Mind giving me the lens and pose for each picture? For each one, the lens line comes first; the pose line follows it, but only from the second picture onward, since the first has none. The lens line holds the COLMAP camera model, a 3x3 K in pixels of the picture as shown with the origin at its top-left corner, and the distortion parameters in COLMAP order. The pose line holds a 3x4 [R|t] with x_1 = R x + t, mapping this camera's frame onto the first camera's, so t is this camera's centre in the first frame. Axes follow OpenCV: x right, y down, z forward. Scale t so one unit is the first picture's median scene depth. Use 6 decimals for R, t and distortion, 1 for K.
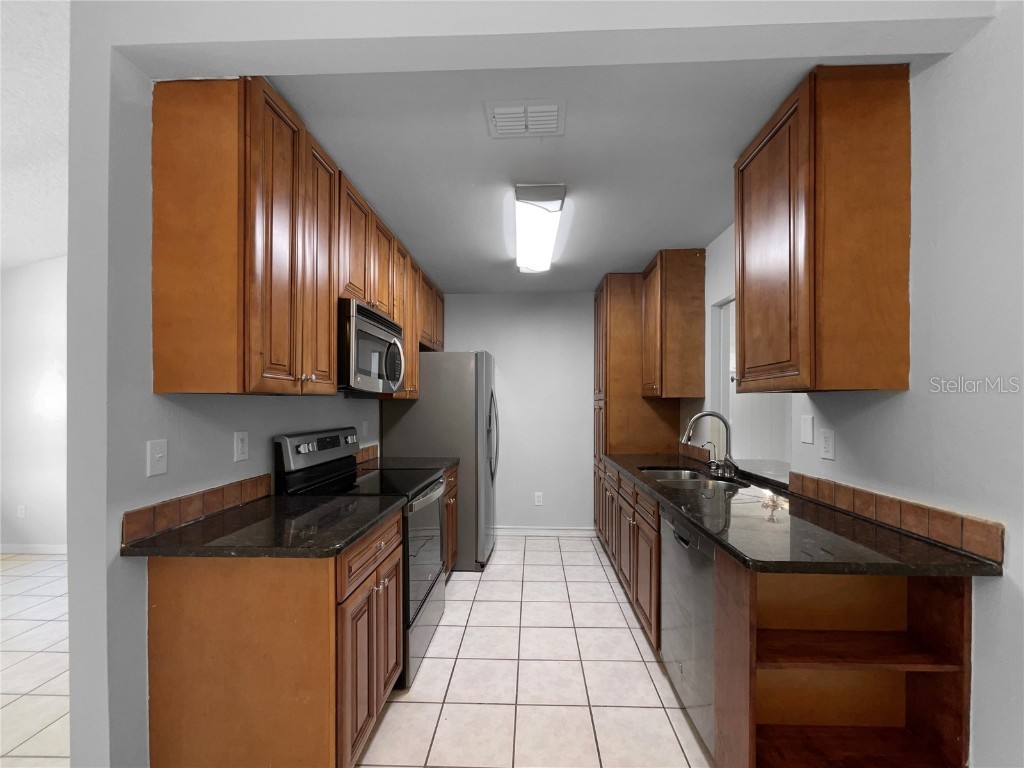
lens RADIAL K [[414.3, 0, 515.3], [0, 414.3, 404.7], [0, 0, 1]] dist [-0.000817, -0.000109]
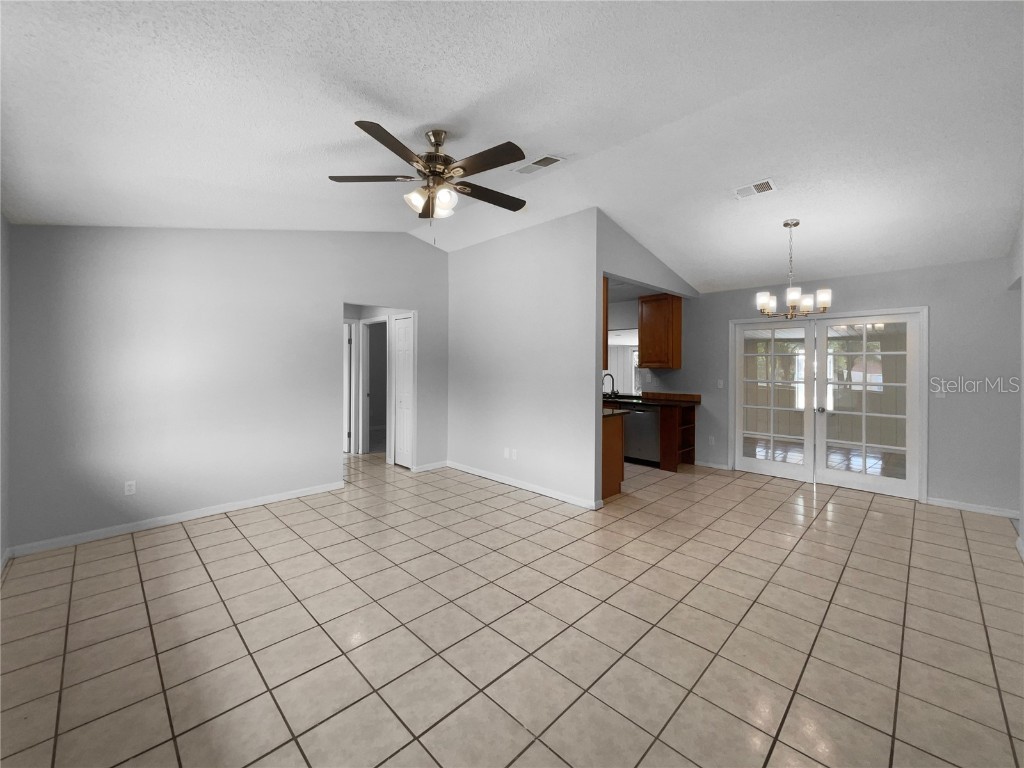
lens RADIAL K [[415.5, 0, 512.0], [0, 415.5, 384.0], [0, 0, 1]] dist [-0.001631, -0.000124]
pose [[0.679154, -0.025850, 0.733541, -3.098995], [-0.002777, 0.999282, 0.037786, -0.028389], [-0.733991, -0.027700, 0.678594, -0.594584]]
